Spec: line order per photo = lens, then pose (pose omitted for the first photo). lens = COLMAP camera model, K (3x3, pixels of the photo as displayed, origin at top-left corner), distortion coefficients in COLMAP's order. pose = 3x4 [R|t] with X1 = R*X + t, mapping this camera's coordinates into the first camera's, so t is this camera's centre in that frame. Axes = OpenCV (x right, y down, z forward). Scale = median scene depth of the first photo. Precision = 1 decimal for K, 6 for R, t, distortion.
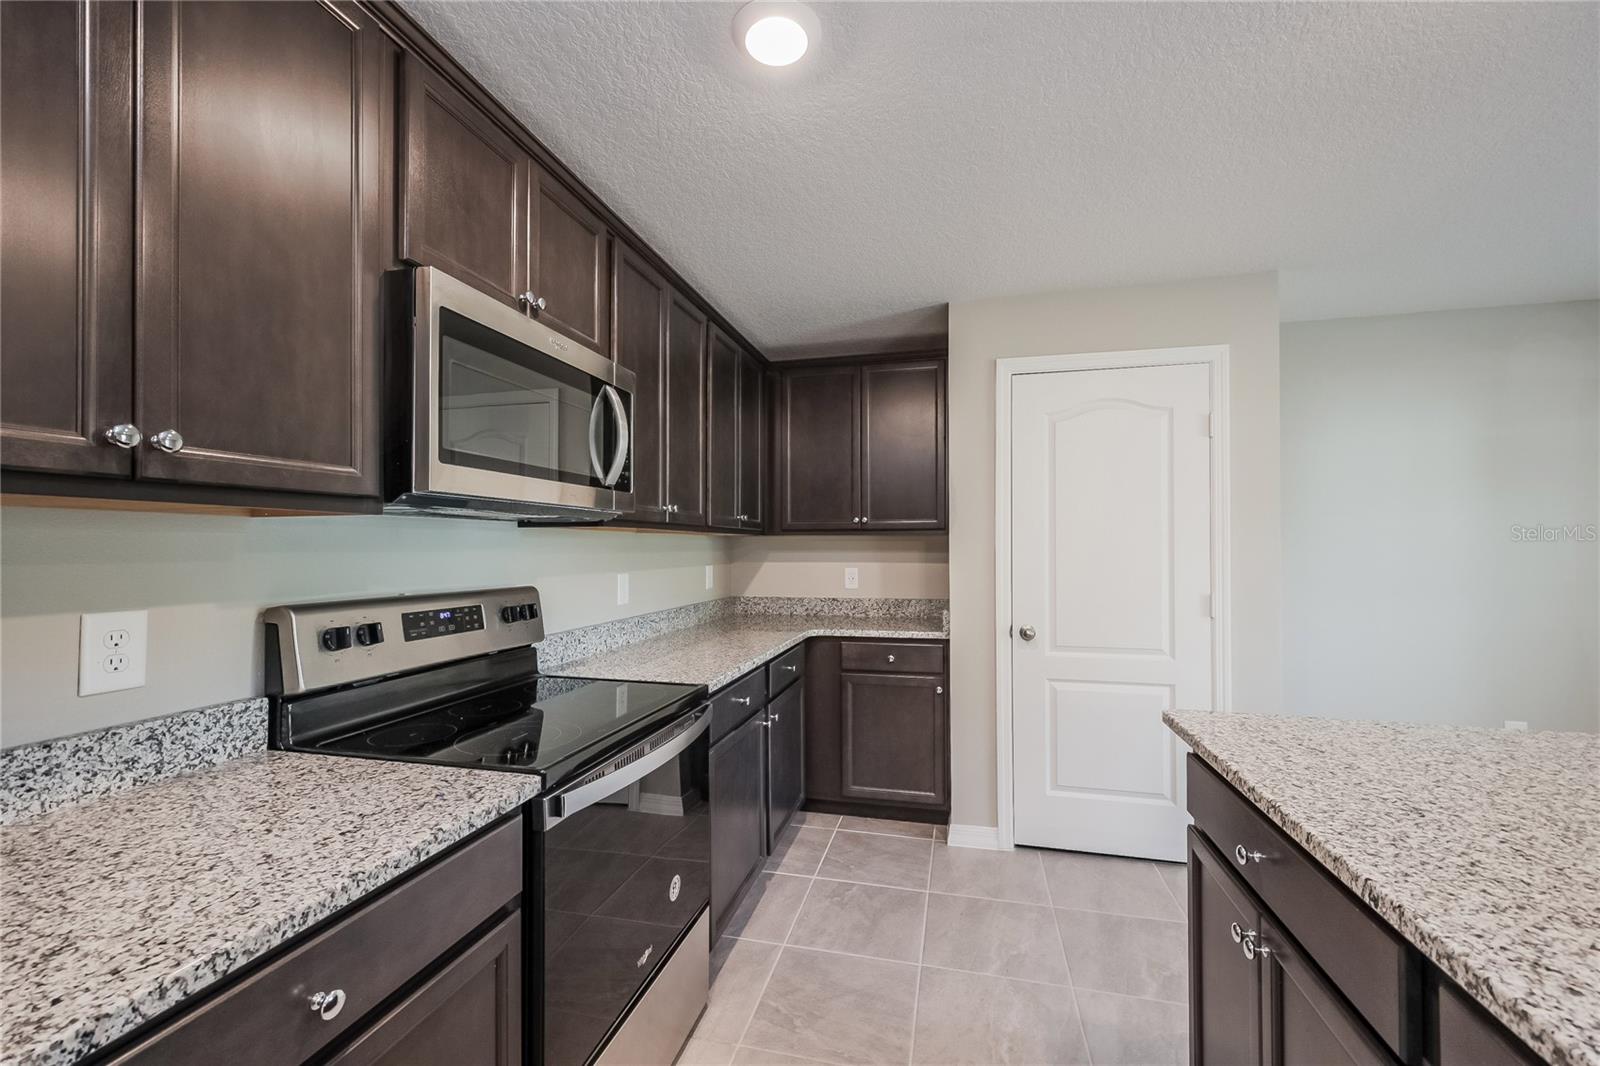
lens RADIAL K [[647.9, 0, 811.8], [0, 647.9, 545.8], [0, 0, 1]] dist [0.008975, 0.000404]
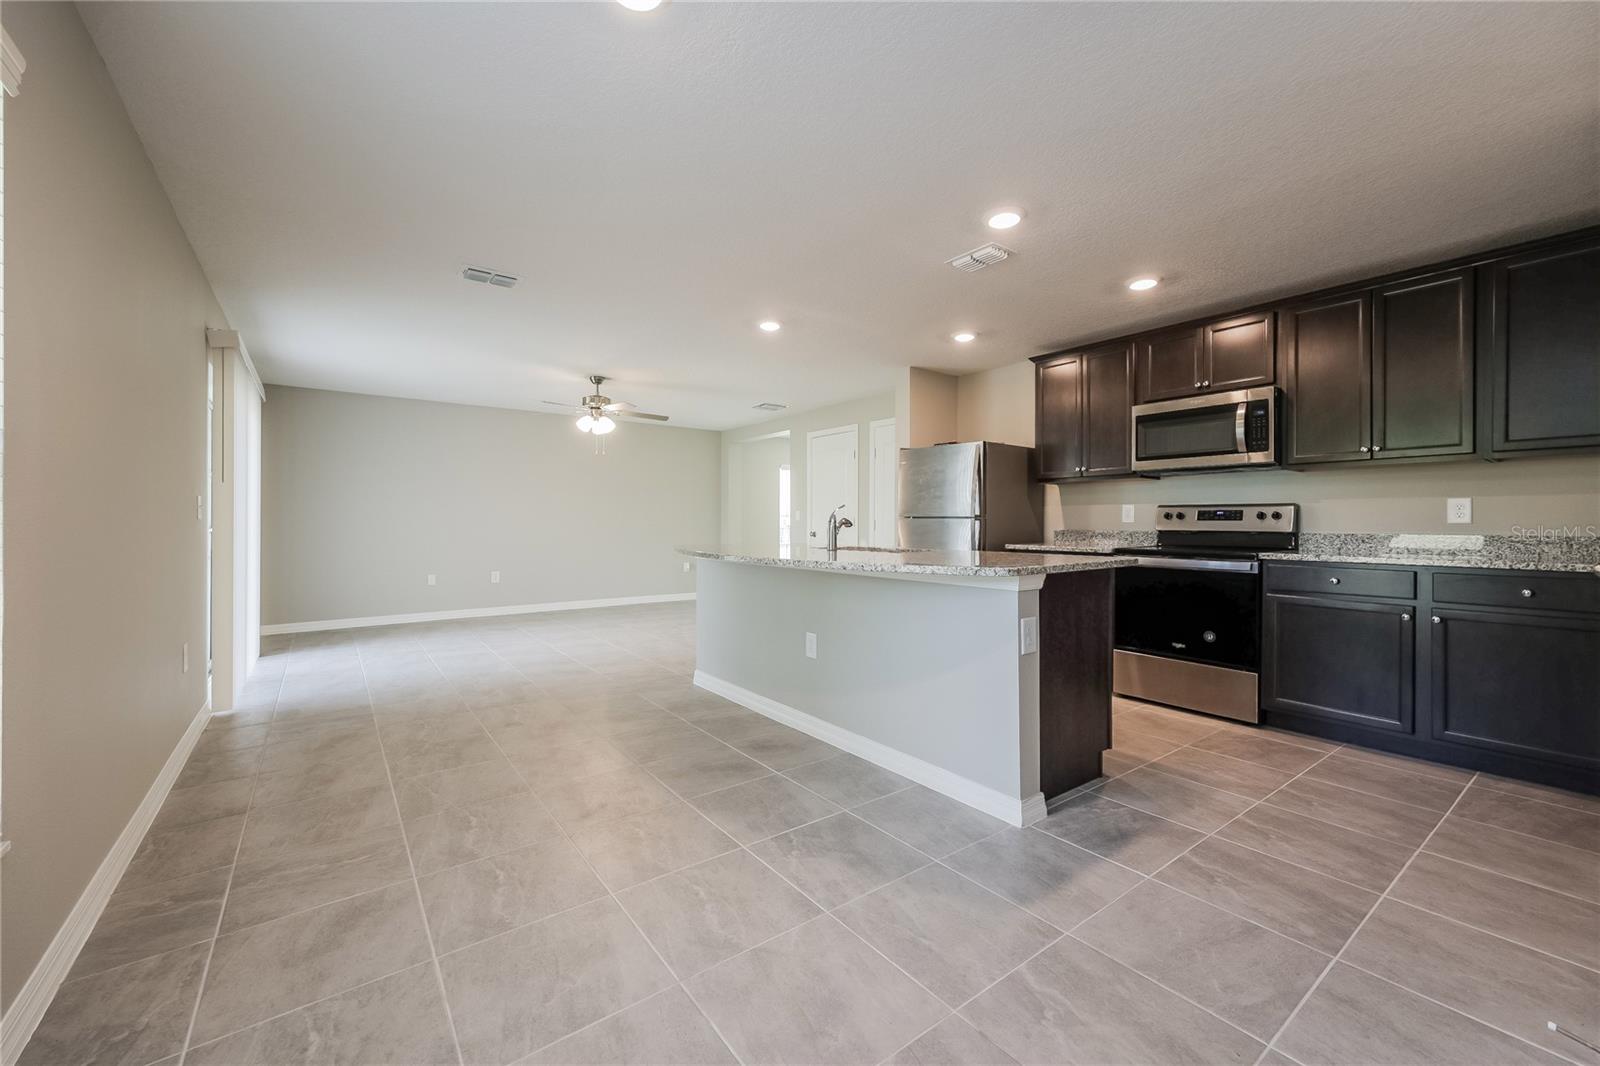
lens RADIAL K [[647.9, 0, 800.3], [0, 647.9, 528.8], [0, 0, 1]] dist [0.008975, 0.000404]
pose [[-0.644061, -0.005130, -0.764957, 2.117807], [-0.007975, 0.999968, 0.000008, 0.160274], [0.764932, 0.006106, -0.644082, 1.221041]]
